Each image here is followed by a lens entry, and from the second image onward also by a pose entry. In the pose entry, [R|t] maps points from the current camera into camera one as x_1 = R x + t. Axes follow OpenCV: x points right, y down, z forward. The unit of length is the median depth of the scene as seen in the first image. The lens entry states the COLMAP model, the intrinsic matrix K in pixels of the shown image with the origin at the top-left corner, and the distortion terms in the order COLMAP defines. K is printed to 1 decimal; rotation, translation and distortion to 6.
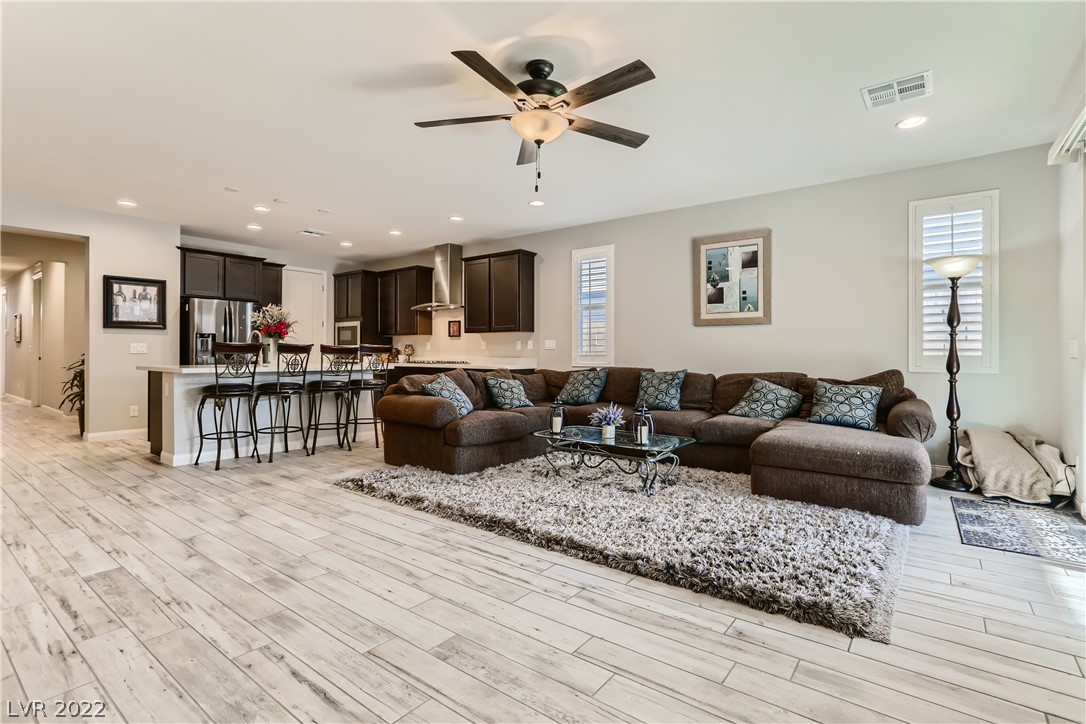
lens RADIAL K [[520.8, 0, 538.6], [0, 520.8, 347.6], [0, 0, 1]] dist [0.000285, 0.001145]
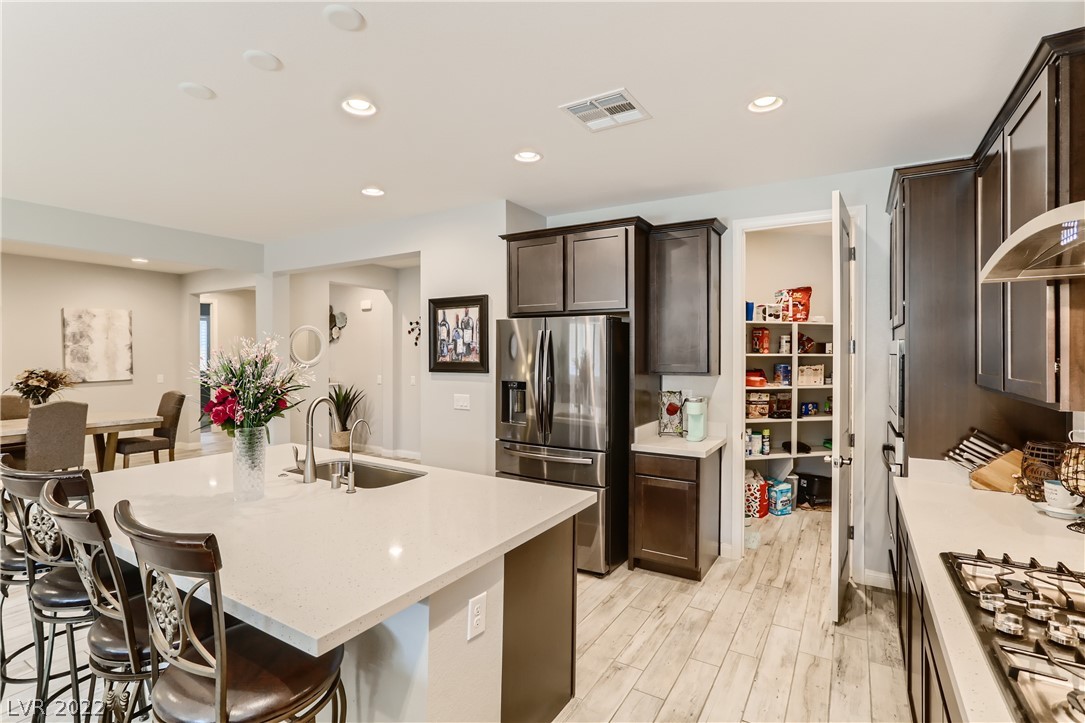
lens RADIAL K [[533.5, 0, 536.5], [0, 533.5, 354.7], [0, 0, 1]] dist [-0.000931, 0.000952]
pose [[0.102235, -0.003711, -0.994753, -0.078553], [0.007306, 0.999969, -0.002979, -0.058212], [0.994733, -0.006963, 0.102259, 1.057468]]
